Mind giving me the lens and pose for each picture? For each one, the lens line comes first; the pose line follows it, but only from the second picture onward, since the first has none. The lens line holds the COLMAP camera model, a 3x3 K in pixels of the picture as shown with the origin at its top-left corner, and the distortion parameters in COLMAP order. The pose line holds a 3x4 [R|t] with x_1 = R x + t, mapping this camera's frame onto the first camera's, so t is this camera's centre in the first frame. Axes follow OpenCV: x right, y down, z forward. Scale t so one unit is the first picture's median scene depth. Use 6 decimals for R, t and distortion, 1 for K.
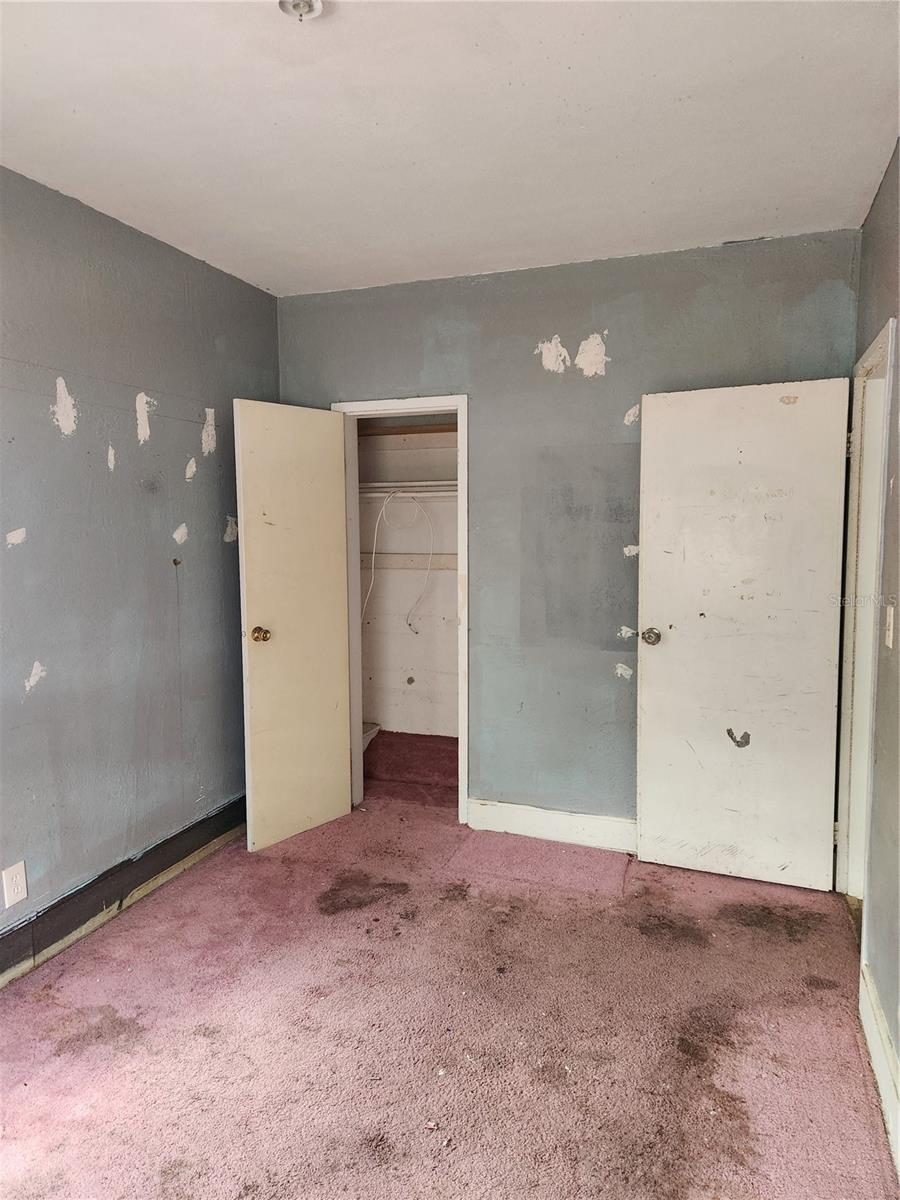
lens RADIAL K [[813.0, 0, 448.6], [0, 813.0, 586.0], [0, 0, 1]] dist [0.033853, -0.002575]
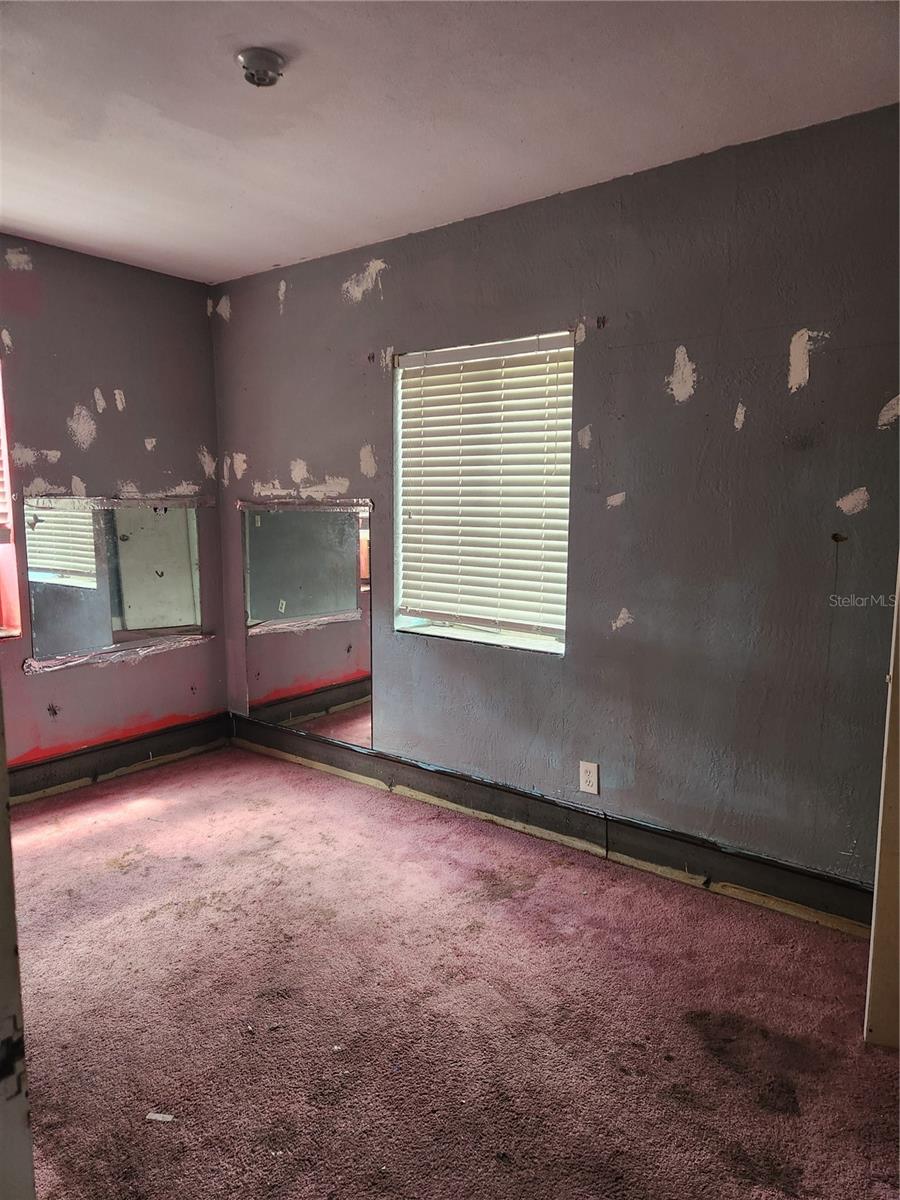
lens RADIAL K [[811.7, 0, 449.9], [0, 811.7, 604.8], [0, 0, 1]] dist [0.083512, -0.086548]
pose [[-0.325007, 0.124294, -0.937508, 0.625496], [-0.080514, 0.984090, 0.158382, -0.071589], [0.942278, 0.126958, -0.309829, 1.065973]]
